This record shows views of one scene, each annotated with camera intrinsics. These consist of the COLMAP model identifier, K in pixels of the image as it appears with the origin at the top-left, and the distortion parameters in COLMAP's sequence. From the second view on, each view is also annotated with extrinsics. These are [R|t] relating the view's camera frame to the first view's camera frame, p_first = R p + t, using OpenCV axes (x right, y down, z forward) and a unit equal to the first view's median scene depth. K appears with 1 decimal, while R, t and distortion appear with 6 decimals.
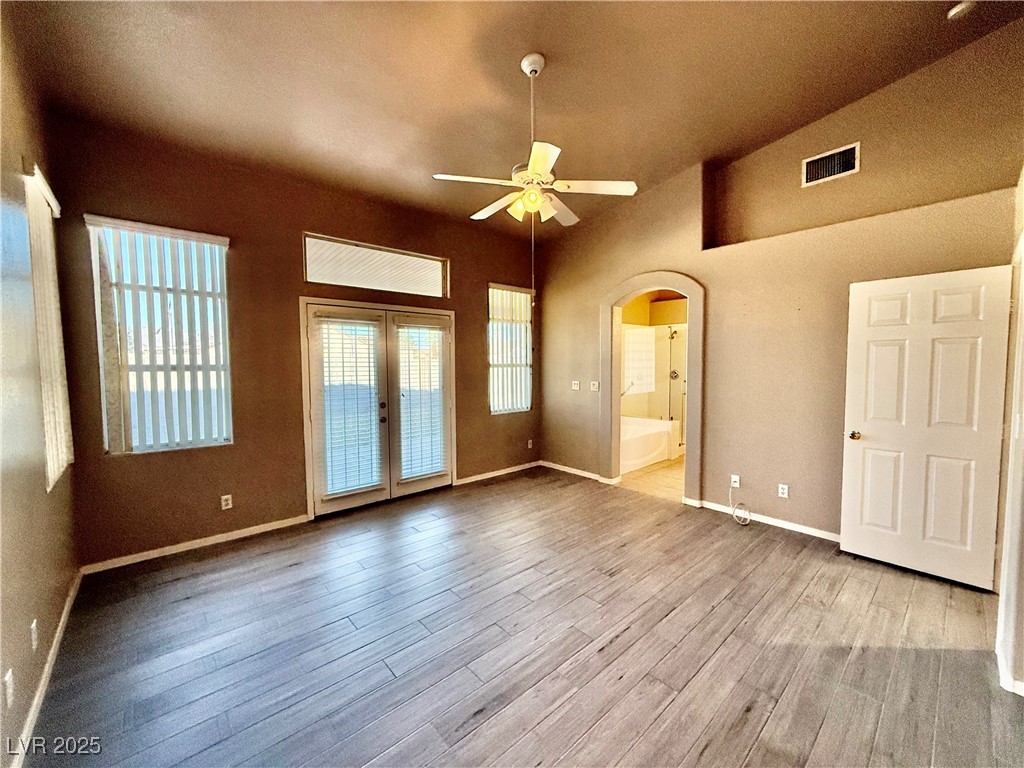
lens RADIAL K [[406.4, 0, 512.4], [0, 406.4, 385.9], [0, 0, 1]] dist [-0.001484, 0.000287]
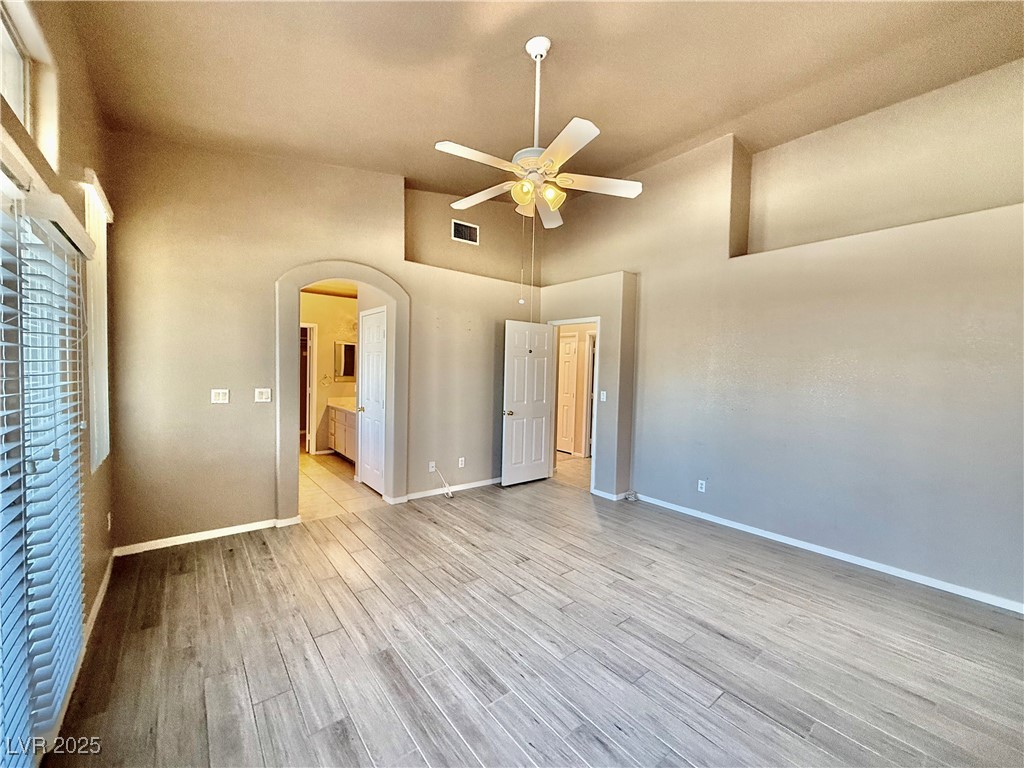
lens RADIAL K [[406.4, 0, 512.4], [0, 406.4, 385.9], [0, 0, 1]] dist [-0.001484, 0.000287]
pose [[0.047568, -0.033390, 0.998310, -0.791304], [0.034545, 0.998898, 0.031763, -0.039038], [-0.998270, 0.032975, 0.048669, 0.901578]]
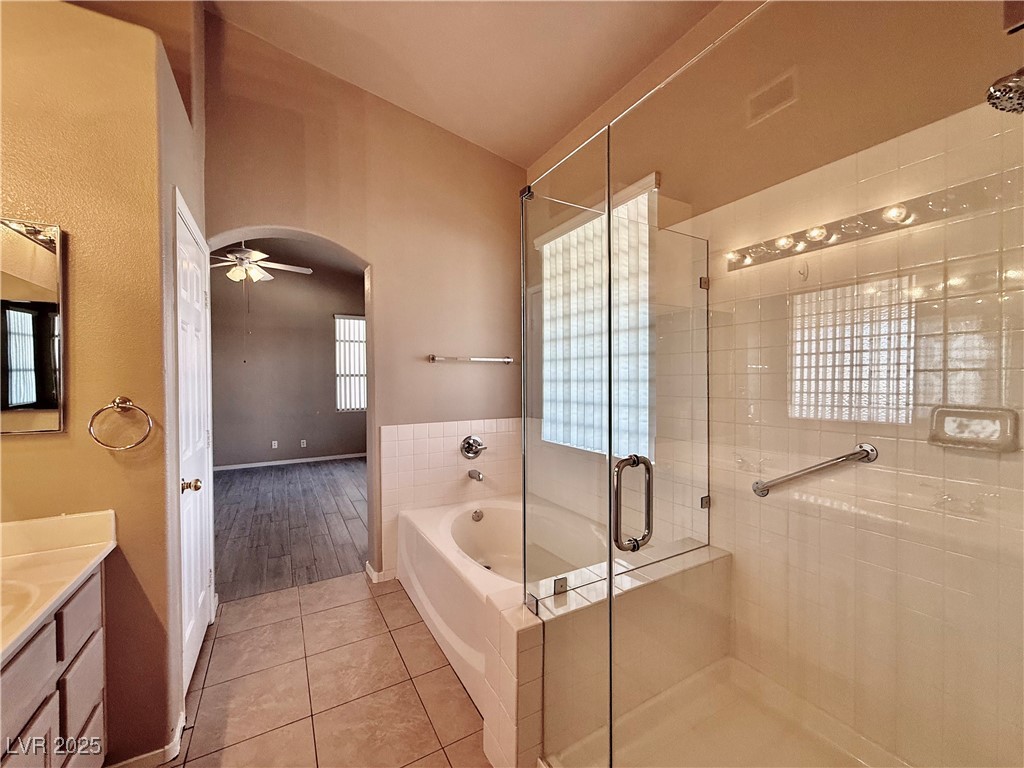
lens RADIAL K [[406.4, 0, 512.4], [0, 406.4, 385.9], [0, 0, 1]] dist [-0.001484, 0.000287]
pose [[-0.208555, 0.021965, -0.977764, 1.253442], [-0.050155, 0.998192, 0.033122, -0.091433], [0.976724, 0.055947, -0.207077, 2.129414]]
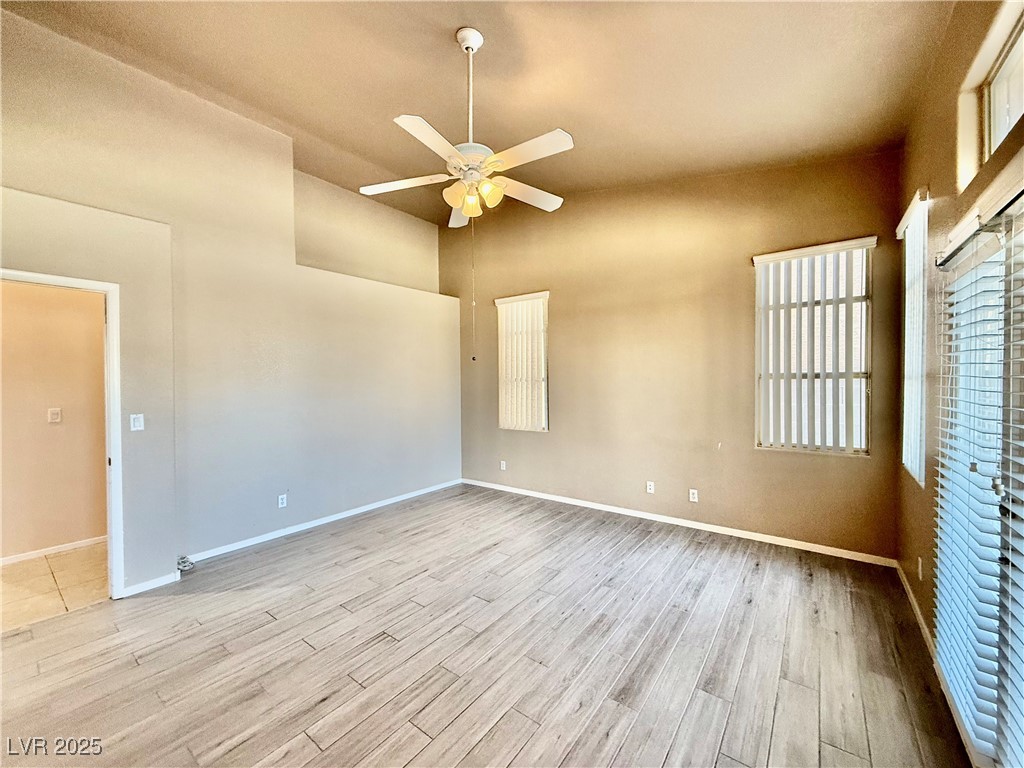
lens RADIAL K [[406.4, 0, 512.4], [0, 406.4, 385.9], [0, 0, 1]] dist [-0.001484, 0.000287]
pose [[-0.981673, 0.016260, -0.189878, 0.123009], [0.001782, 0.997093, 0.076170, -0.088569], [0.190564, 0.074436, -0.978849, 1.687292]]
